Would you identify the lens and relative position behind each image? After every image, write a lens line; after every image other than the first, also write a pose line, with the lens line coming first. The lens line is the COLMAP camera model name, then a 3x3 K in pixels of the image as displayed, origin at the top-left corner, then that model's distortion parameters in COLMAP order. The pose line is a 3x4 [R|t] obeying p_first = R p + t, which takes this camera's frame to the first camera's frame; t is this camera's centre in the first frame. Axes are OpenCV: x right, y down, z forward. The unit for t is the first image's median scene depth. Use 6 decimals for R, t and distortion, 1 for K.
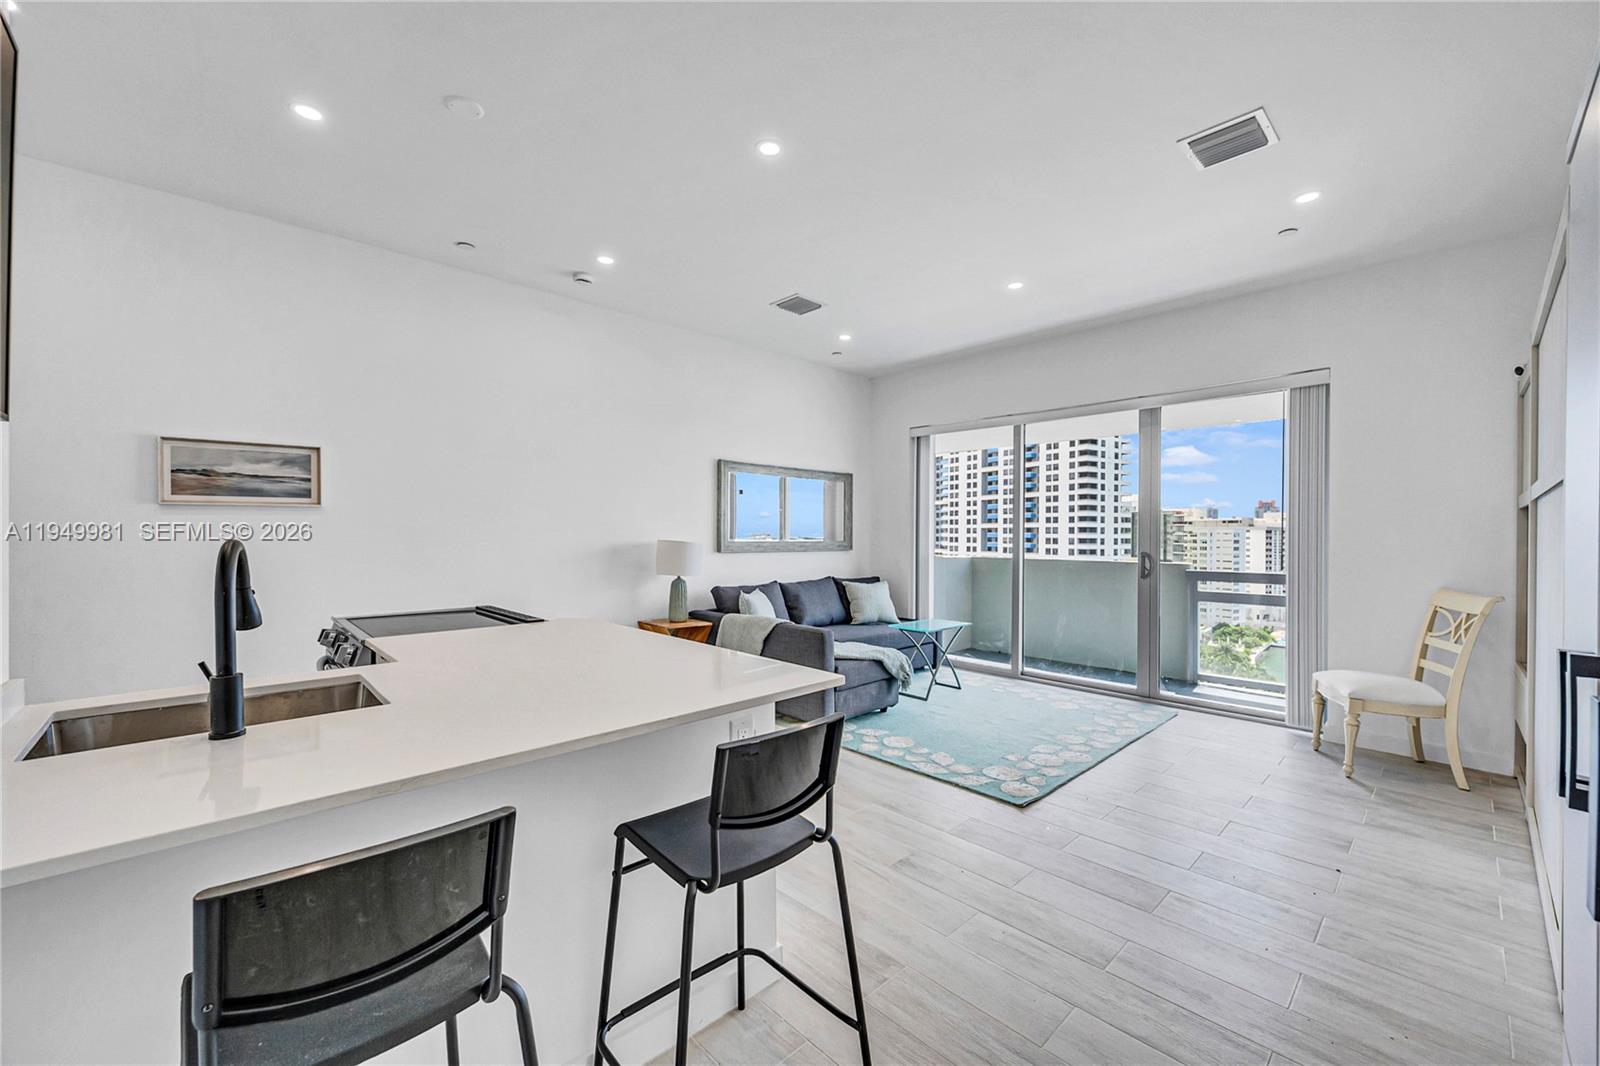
lens RADIAL K [[631.7, 0, 801.5], [0, 631.7, 536.0], [0, 0, 1]] dist [0.000390, -0.000044]
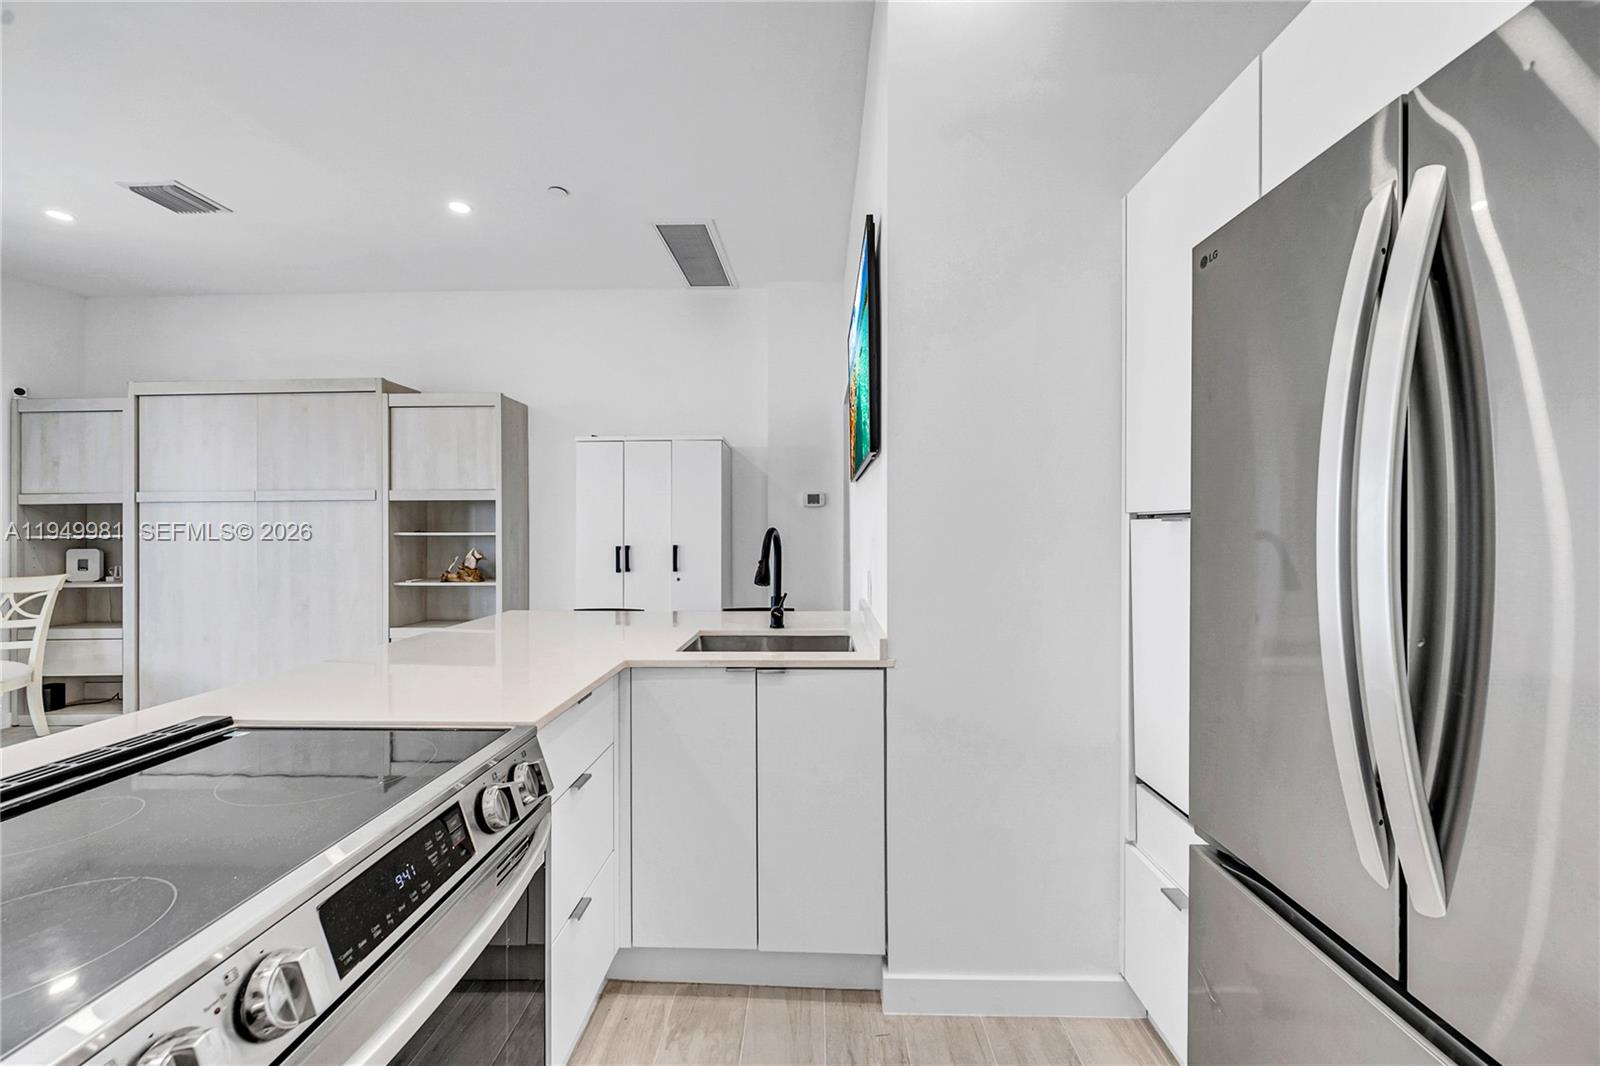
lens RADIAL K [[636.7, 0, 802.0], [0, 636.7, 524.2], [0, 0, 1]] dist [-0.001058, 0.000059]
pose [[-0.708715, 0.000850, 0.705494, -0.554484], [0.004108, 0.999987, 0.002922, -0.001596], [-0.705482, 0.004969, -0.708710, 0.553409]]
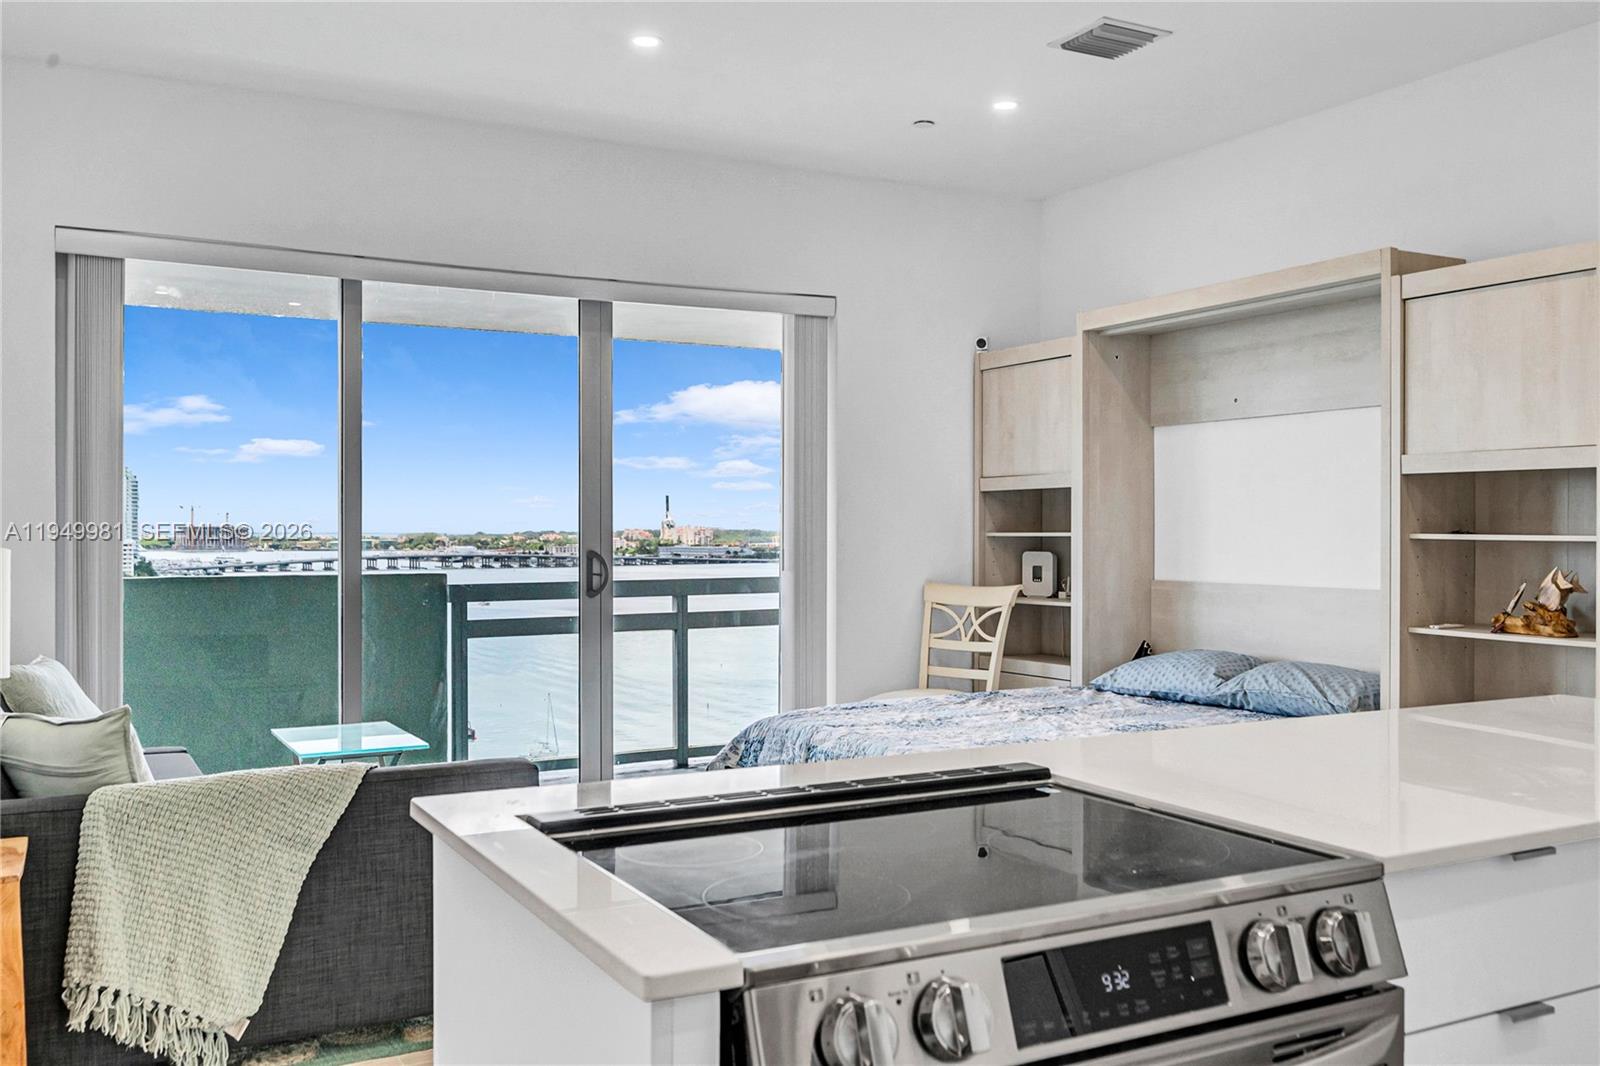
lens RADIAL K [[1406.4, 0, 802.8], [0, 1406.4, 536.7], [0, 0, 1]] dist [-0.005283, 0.010718]
pose [[0.254004, -0.013415, 0.967110, -0.648196], [0.003900, 0.999910, 0.012846, -0.002615], [-0.967195, 0.000509, 0.254033, 0.500432]]
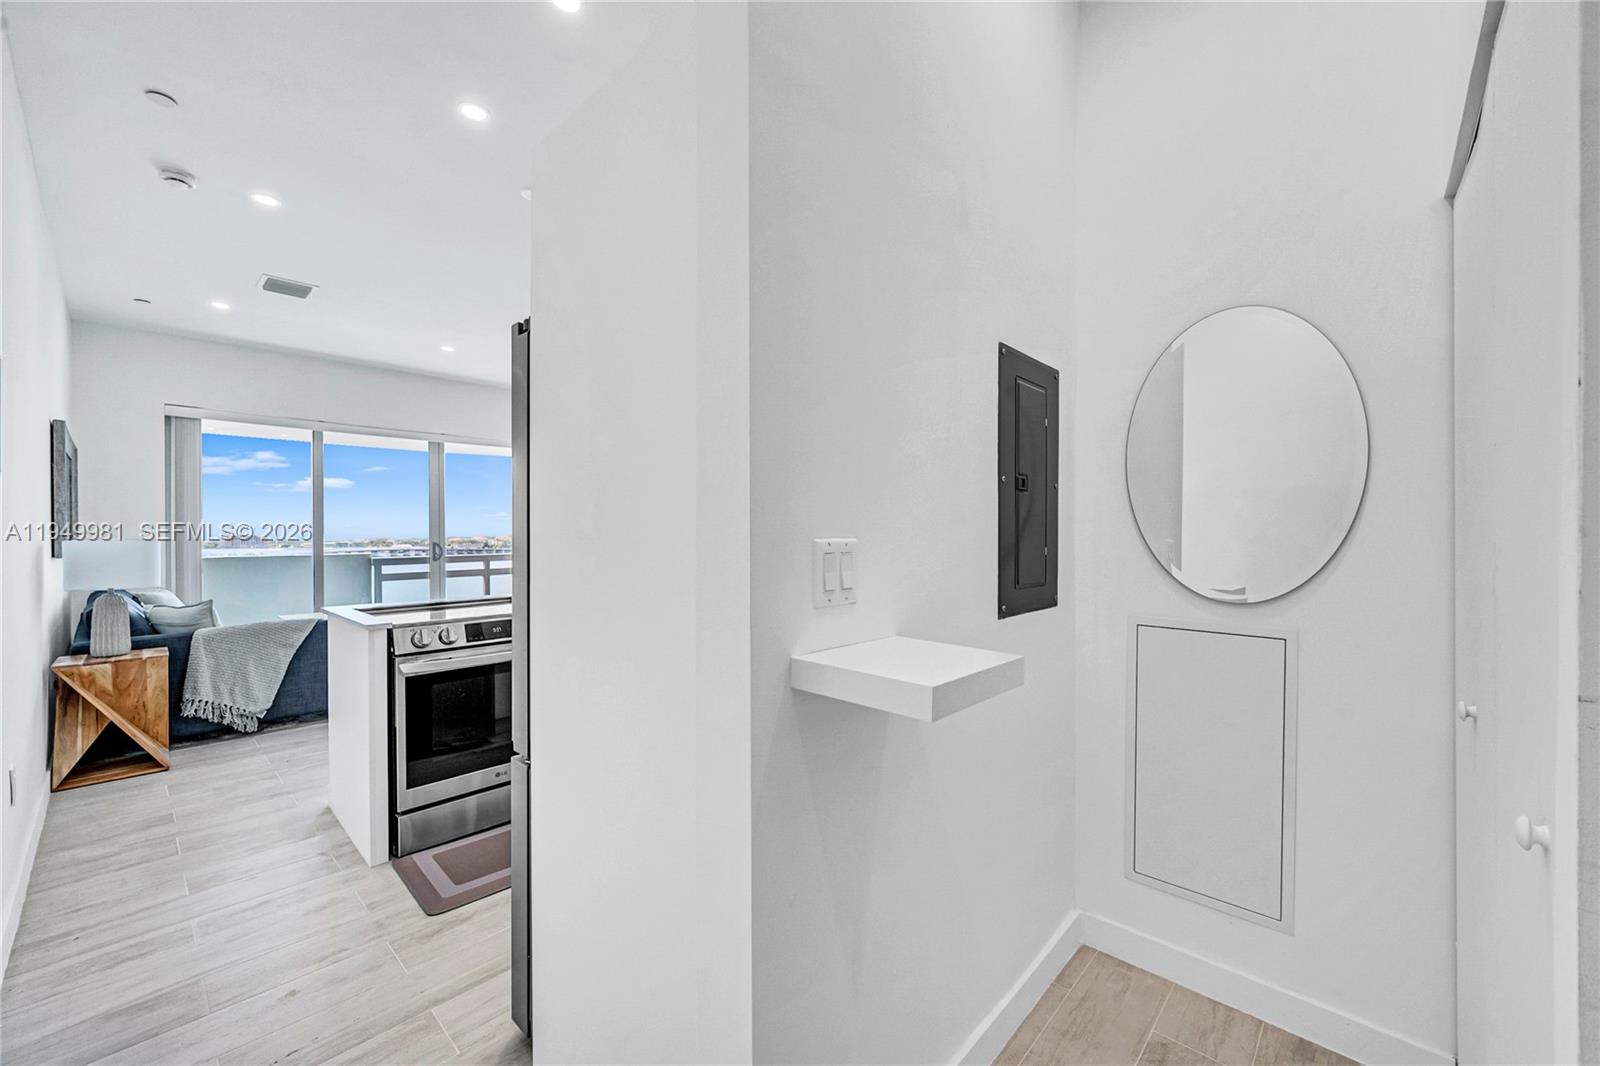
lens RADIAL K [[631.7, 0, 801.5], [0, 631.7, 536.0], [0, 0, 1]] dist [0.000390, -0.000044]
pose [[-0.068161, -0.011379, 0.997609, -0.942007], [0.006635, 0.999908, 0.011858, -0.000794], [-0.997652, 0.007427, -0.068079, 0.281275]]
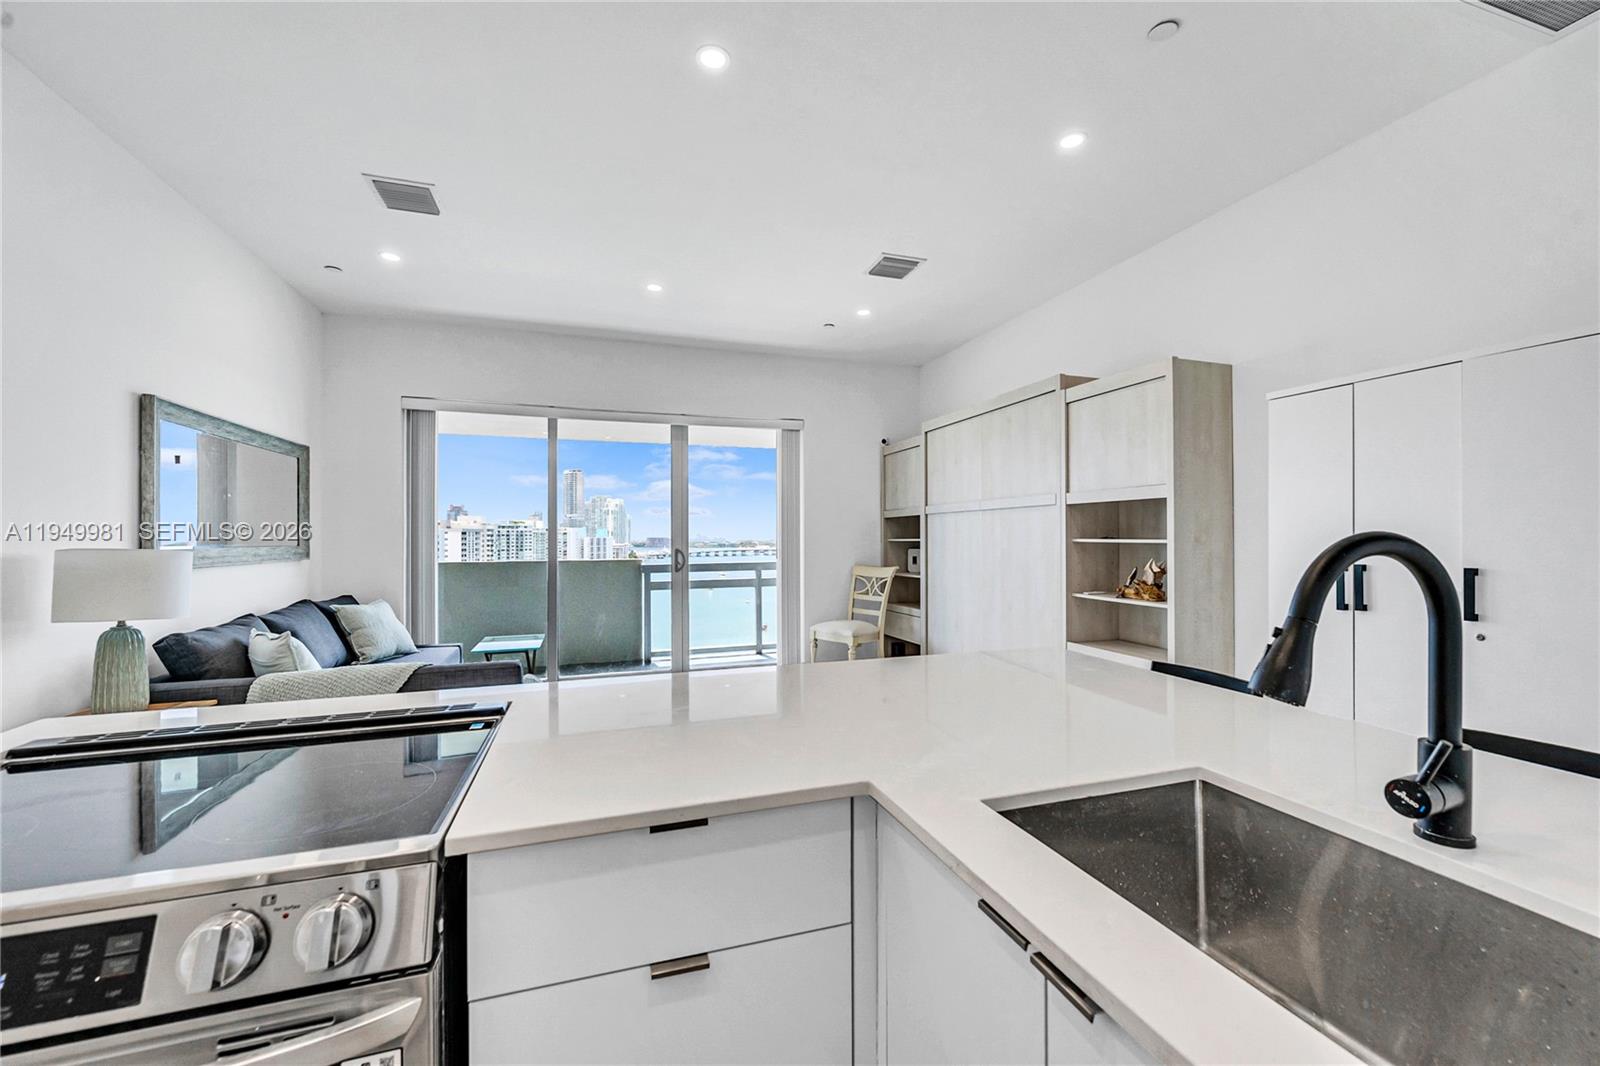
lens RADIAL K [[631.7, 0, 801.5], [0, 631.7, 536.0], [0, 0, 1]] dist [0.000390, -0.000044]
pose [[0.421623, -0.007329, 0.906742, -0.414971], [0.009974, 0.999944, 0.003444, 0.000261], [-0.906716, 0.007592, 0.421673, 0.312480]]
